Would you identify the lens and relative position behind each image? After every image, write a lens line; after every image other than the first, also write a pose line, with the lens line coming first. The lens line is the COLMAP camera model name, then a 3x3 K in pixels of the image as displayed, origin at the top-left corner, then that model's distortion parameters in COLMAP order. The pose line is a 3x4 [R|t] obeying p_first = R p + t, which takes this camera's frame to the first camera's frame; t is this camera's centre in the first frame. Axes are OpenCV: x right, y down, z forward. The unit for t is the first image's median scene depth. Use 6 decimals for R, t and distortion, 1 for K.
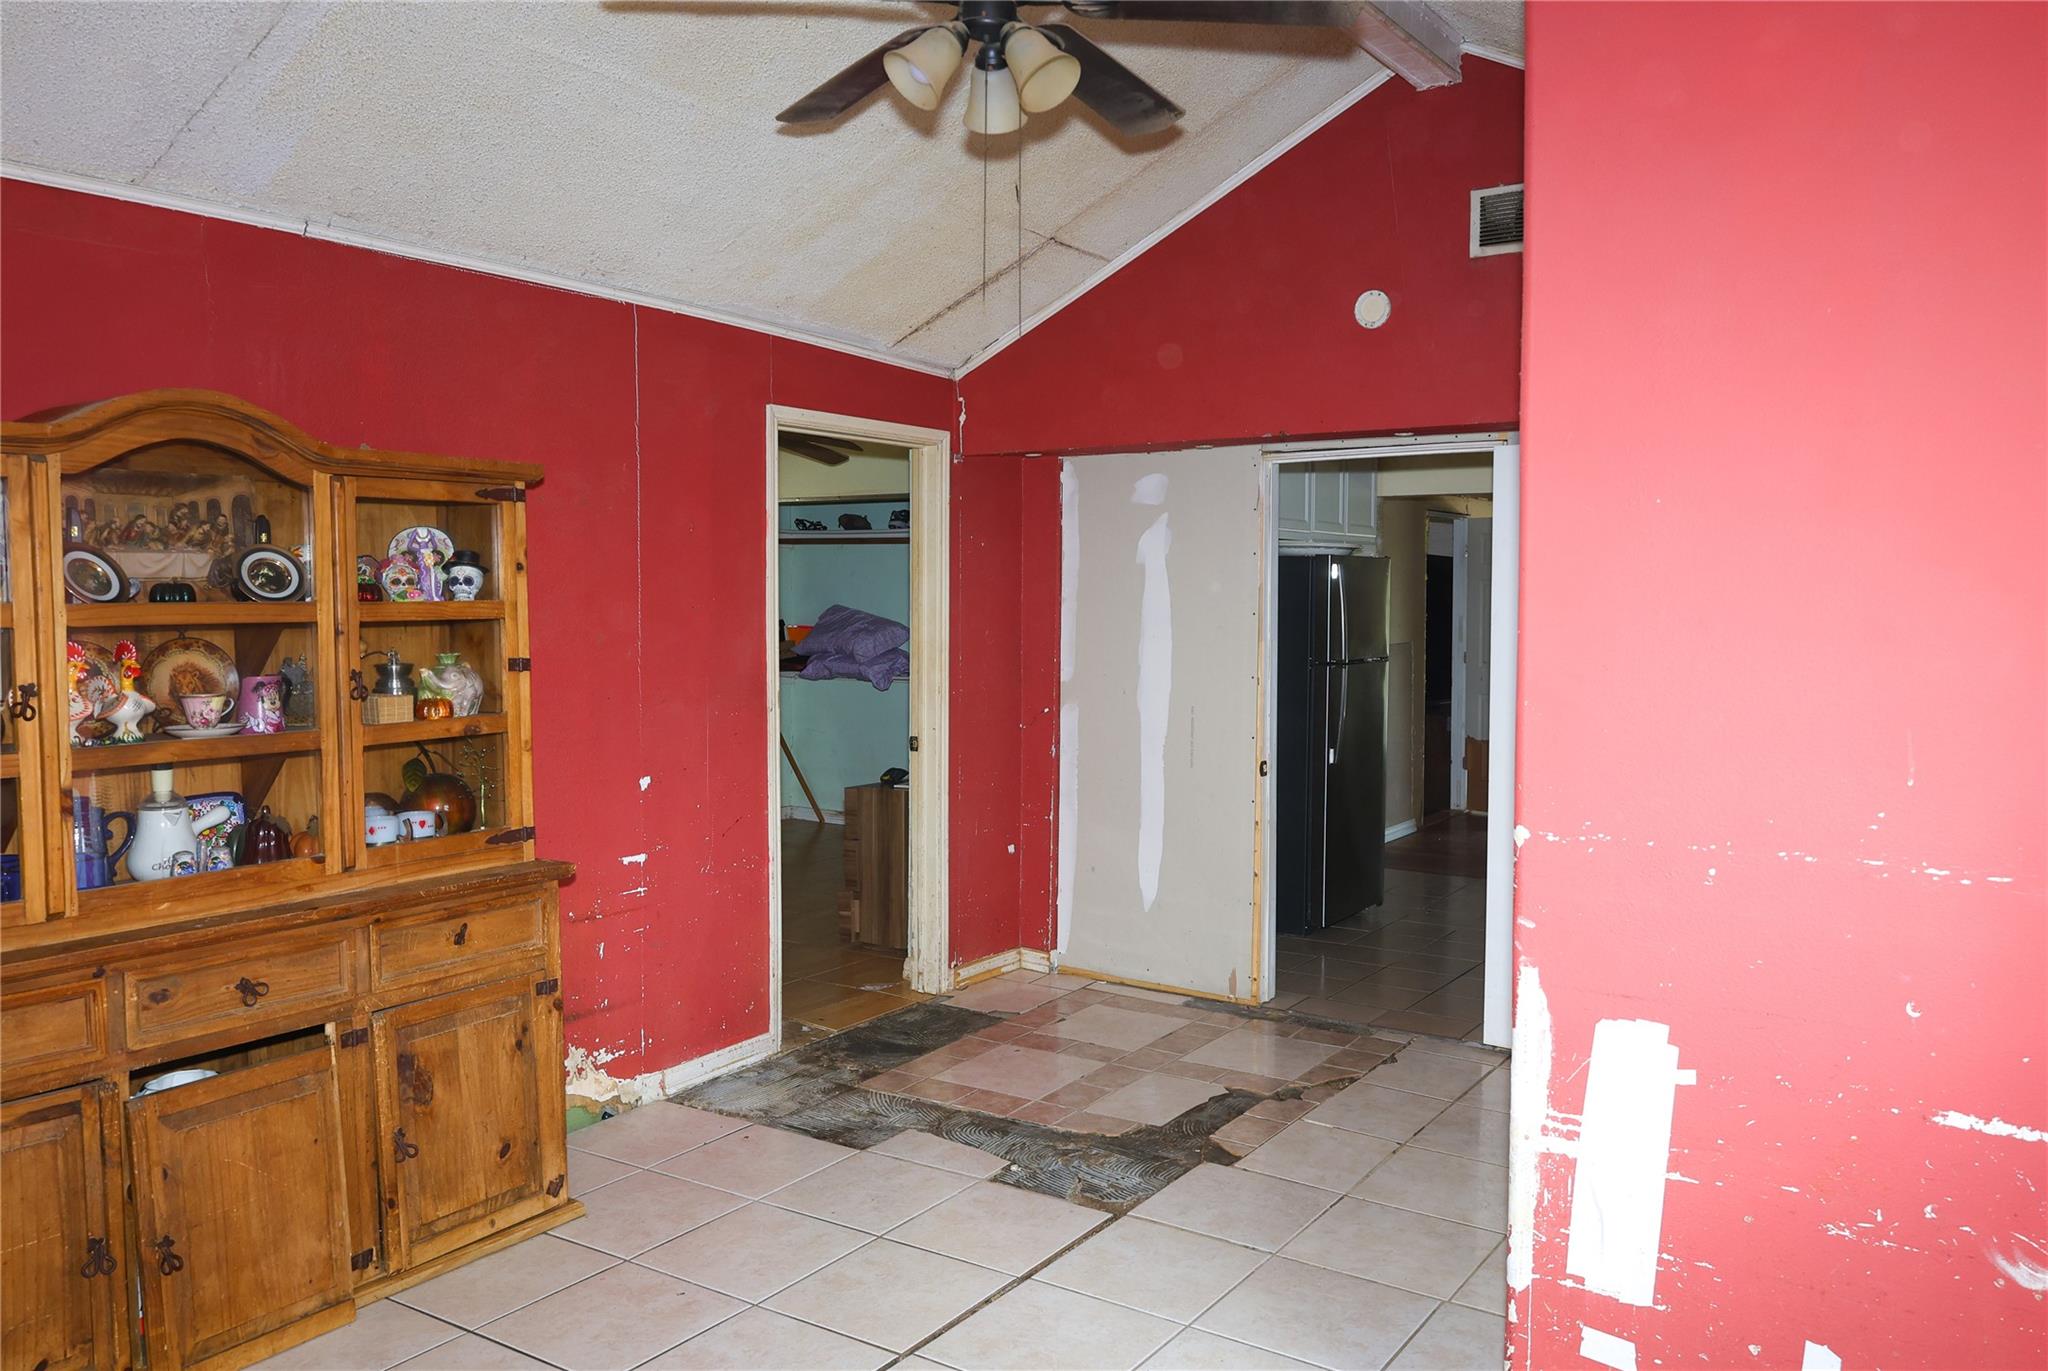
lens RADIAL K [[1431.8, 0, 1024.0], [0, 1431.8, 685.5], [0, 0, 1]] dist [-0.003089, 0.003486]
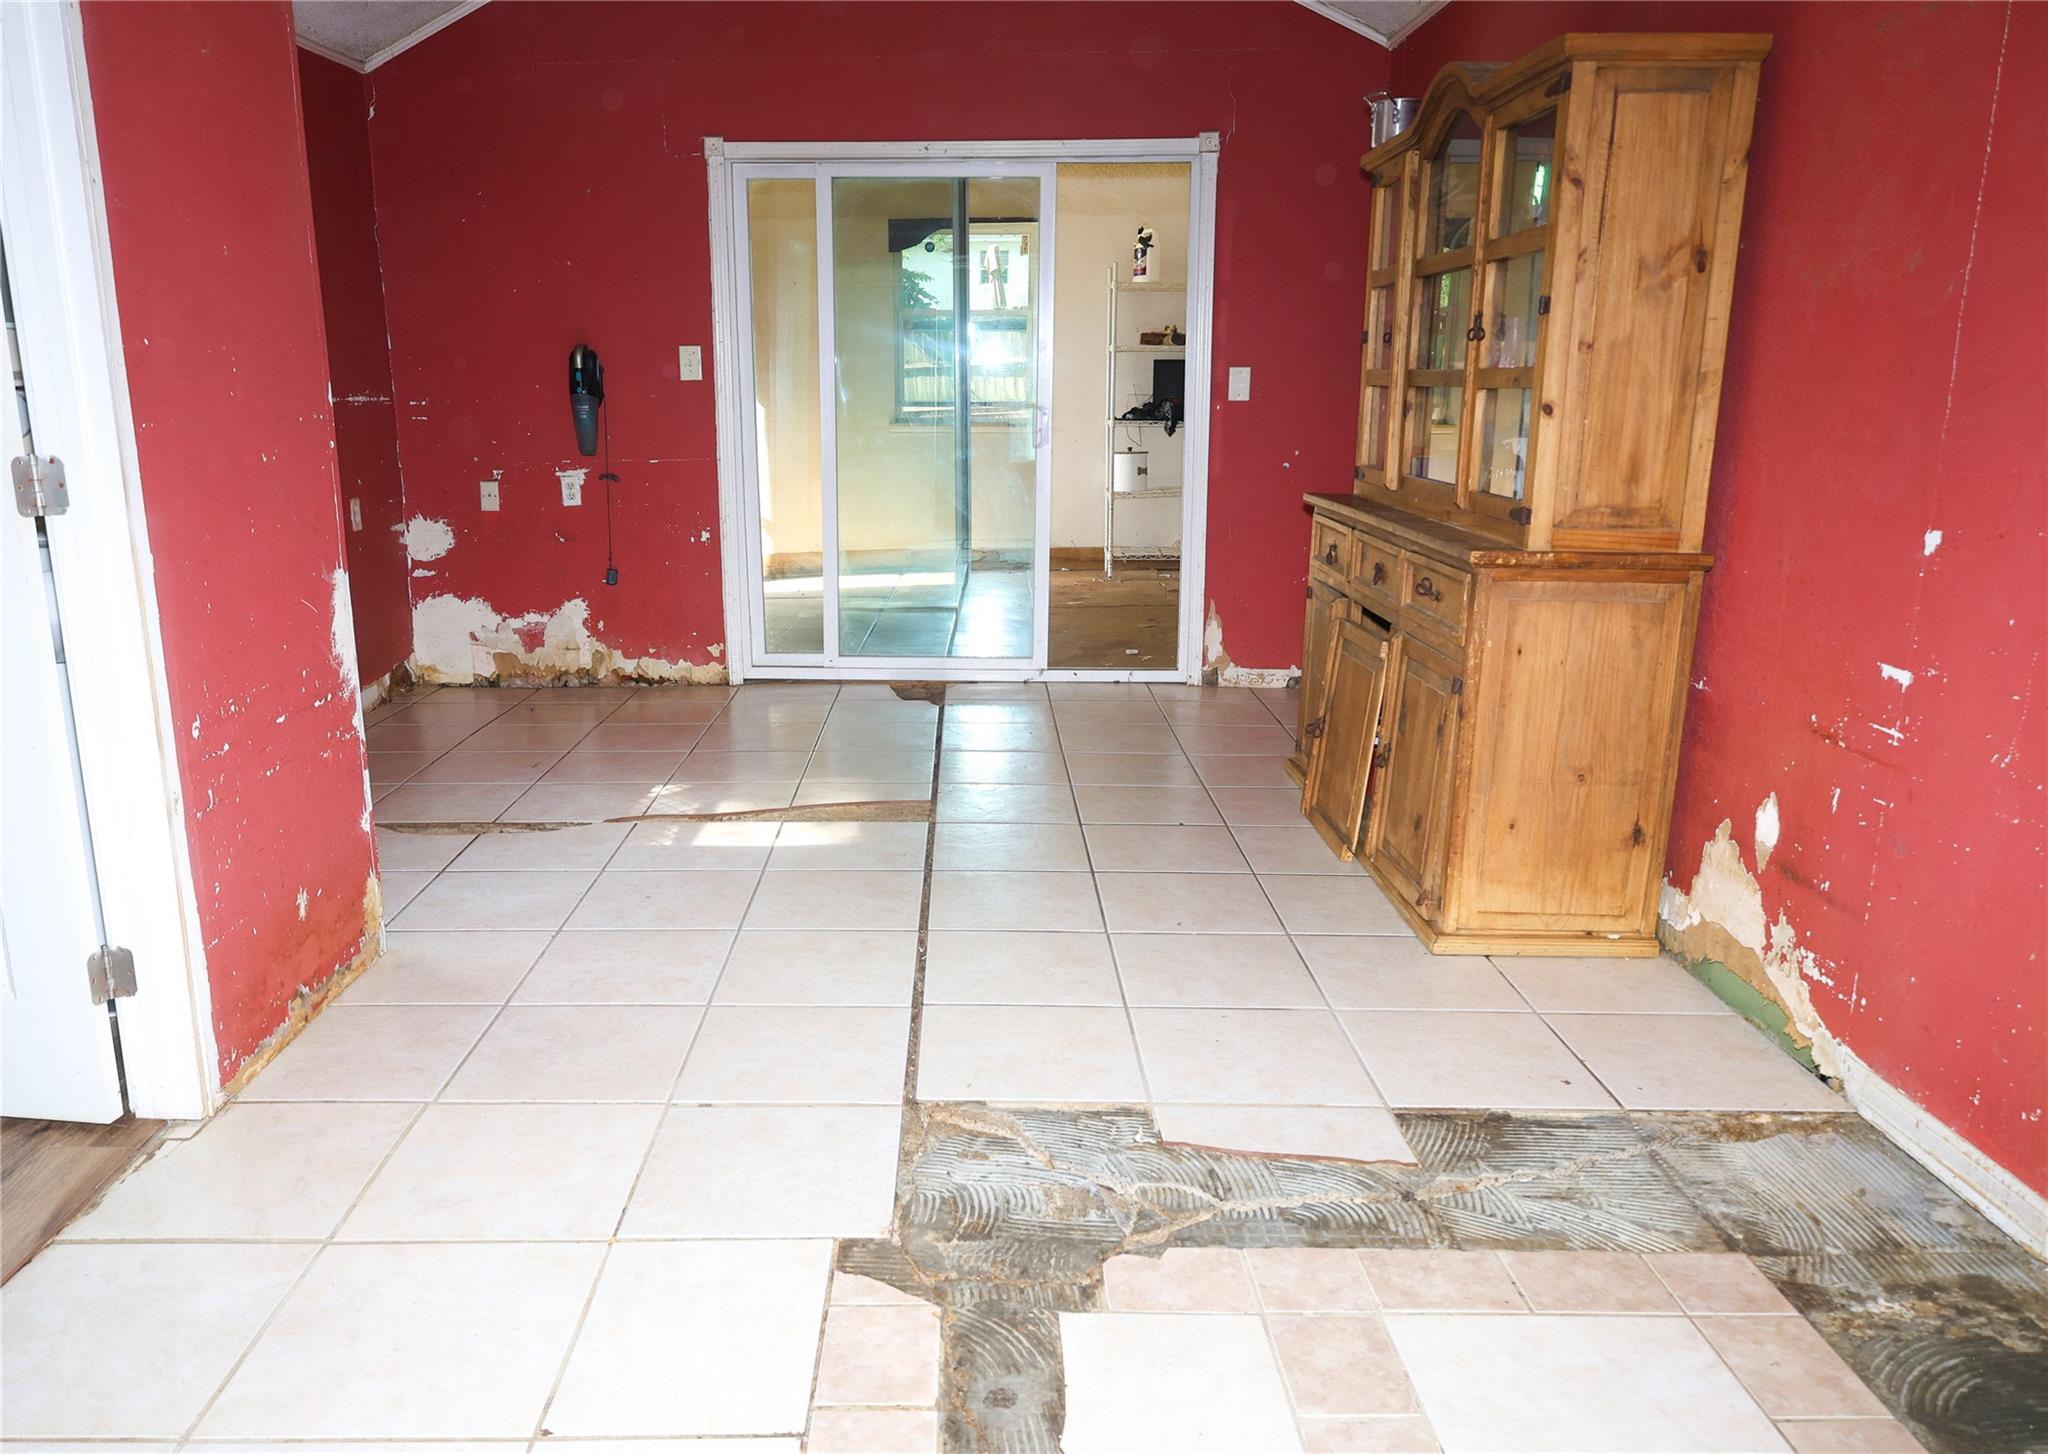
lens RADIAL K [[1462.5, 0, 977.1], [0, 1462.5, 721.2], [0, 0, 1]] dist [-0.003390, -0.003253]
pose [[-0.804764, 0.139393, -0.576997, 0.349579], [-0.035344, 0.959060, 0.280989, -0.007883], [0.592542, 0.246524, -0.766890, 1.249672]]
